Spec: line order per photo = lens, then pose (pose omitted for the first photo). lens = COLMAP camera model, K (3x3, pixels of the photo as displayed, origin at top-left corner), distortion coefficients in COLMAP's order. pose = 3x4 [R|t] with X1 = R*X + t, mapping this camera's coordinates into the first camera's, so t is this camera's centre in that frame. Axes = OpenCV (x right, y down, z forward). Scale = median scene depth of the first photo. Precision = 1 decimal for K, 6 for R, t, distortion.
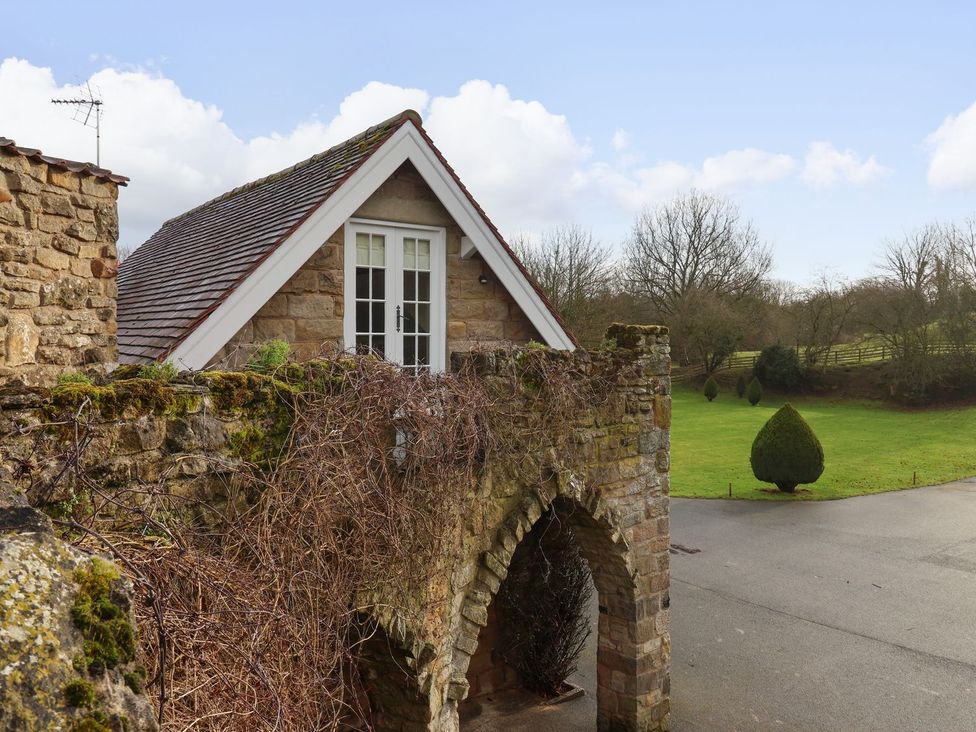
lens RADIAL K [[718.4, 0, 488.1], [0, 718.4, 371.6], [0, 0, 1]] dist [0.008240, -0.004563]
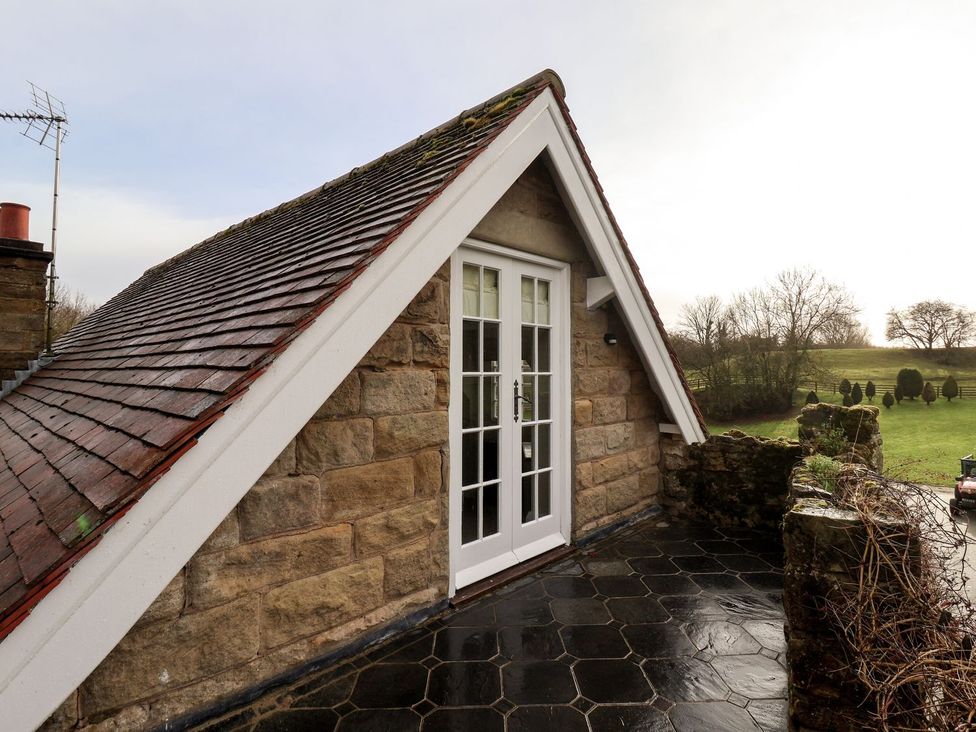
lens RADIAL K [[508.4, 0, 490.0], [0, 508.4, 364.2], [0, 0, 1]] dist [-0.001687, -0.012134]
pose [[0.987460, -0.002531, 0.157851, -0.212680], [0.012317, 0.998059, -0.061051, -0.076673], [-0.157390, 0.062229, 0.985574, 0.542801]]
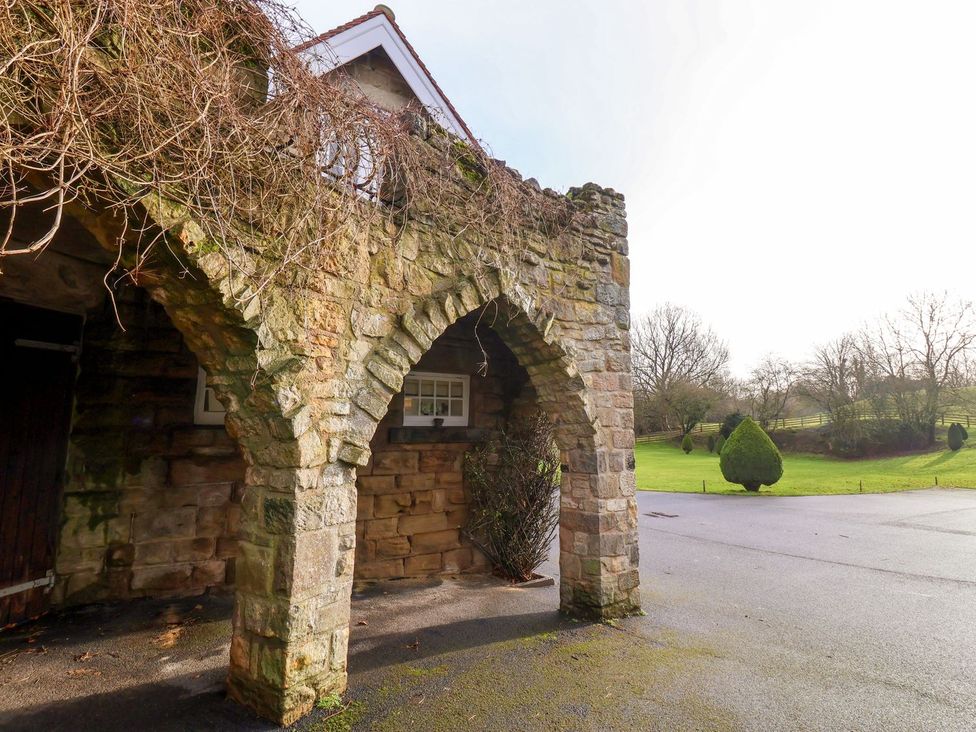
lens RADIAL K [[508.4, 0, 487.2], [0, 508.4, 360.2], [0, 0, 1]] dist [-0.001687, -0.012134]
pose [[0.997345, 0.000277, -0.072826, 0.103738], [-0.012735, 0.985248, -0.170655, 0.299229], [0.071705, 0.171130, 0.982636, 0.292939]]
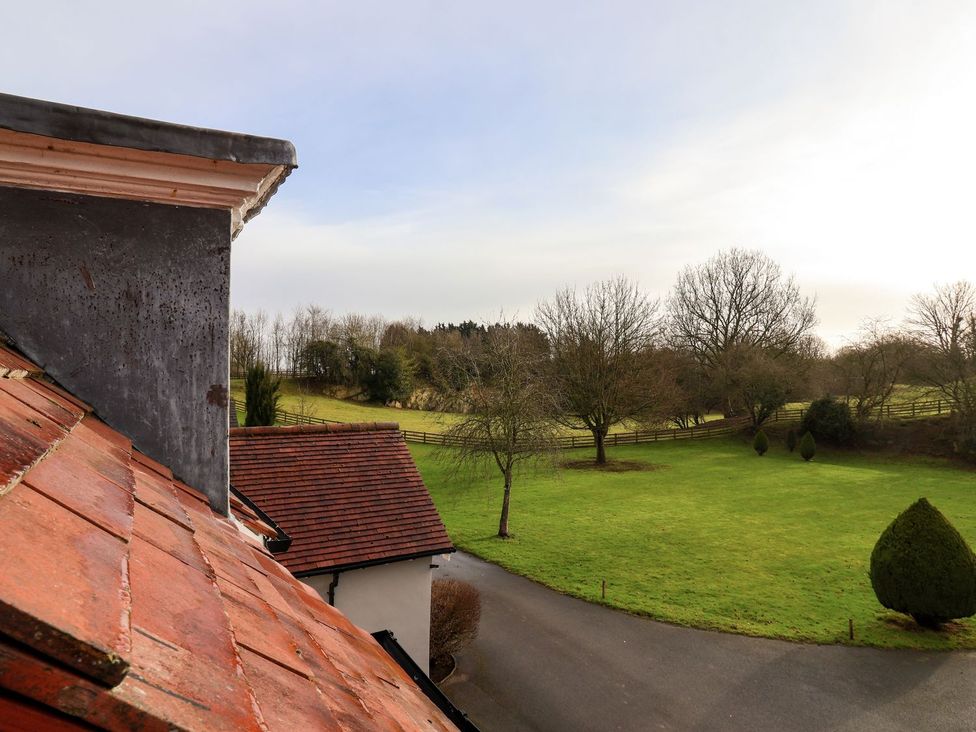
lens RADIAL K [[604.9, 0, 492.5], [0, 604.9, 359.3], [0, 0, 1]] dist [-0.004507, -0.000691]
pose [[0.995744, -0.000901, -0.092160, 0.137555], [-0.007465, 0.995878, -0.090394, -0.106682], [0.091861, 0.090697, 0.991633, 1.050560]]
